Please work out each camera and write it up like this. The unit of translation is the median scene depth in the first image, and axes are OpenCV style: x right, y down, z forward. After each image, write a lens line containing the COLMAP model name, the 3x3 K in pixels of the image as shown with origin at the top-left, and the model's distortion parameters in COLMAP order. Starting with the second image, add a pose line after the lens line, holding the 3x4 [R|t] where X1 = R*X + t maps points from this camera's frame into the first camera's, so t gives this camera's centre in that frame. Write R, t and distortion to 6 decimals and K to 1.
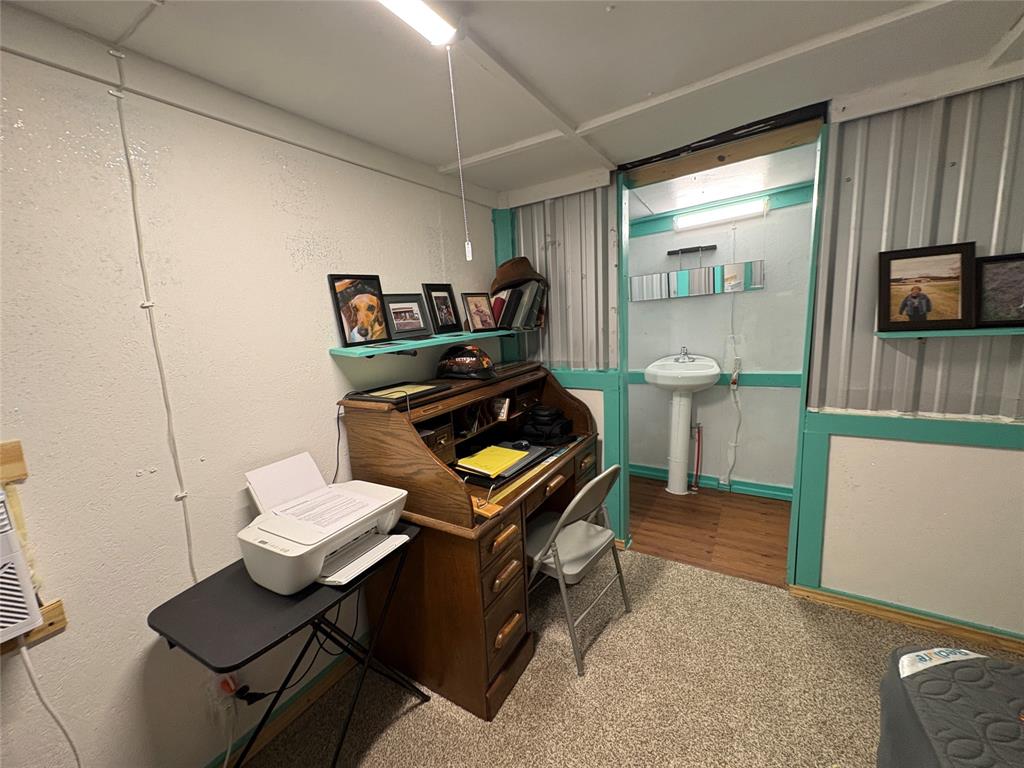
lens RADIAL K [[404.0, 0, 510.0], [0, 404.0, 377.7], [0, 0, 1]] dist [-0.000509, 0.000514]
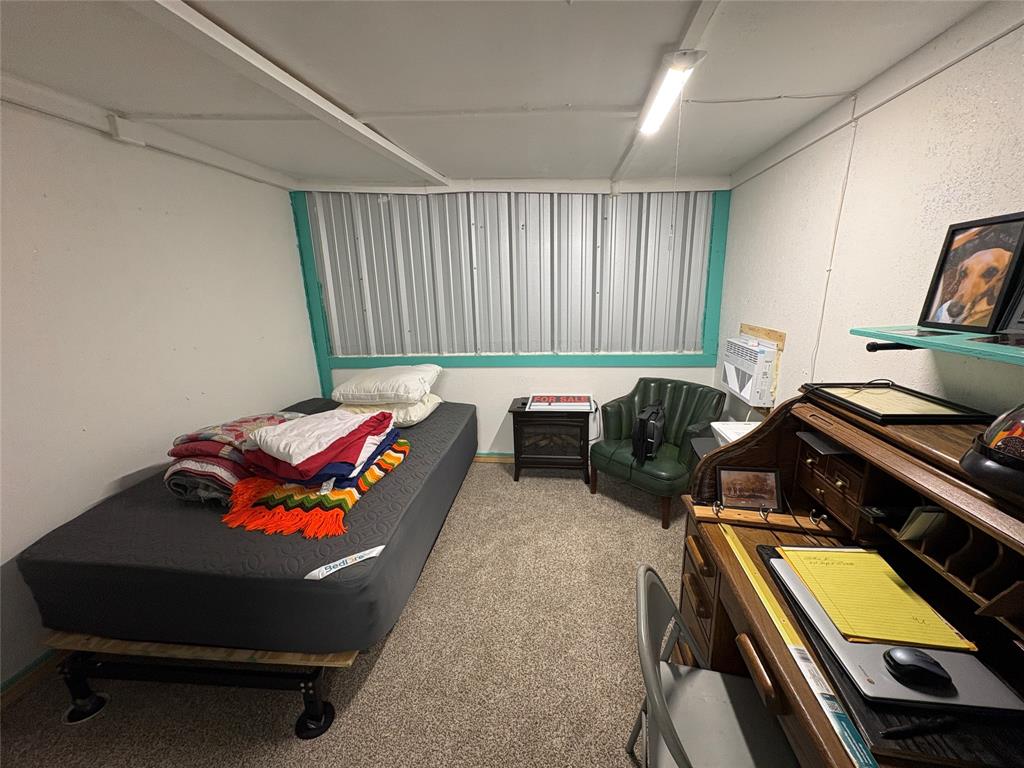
lens RADIAL K [[404.0, 0, 516.7], [0, 404.0, 384.1], [0, 0, 1]] dist [-0.000509, 0.000514]
pose [[-0.905556, 0.172774, -0.387449, 0.558761], [-0.000075, 0.913243, 0.407415, -0.269209], [0.424226, 0.368966, -0.826980, 1.276137]]
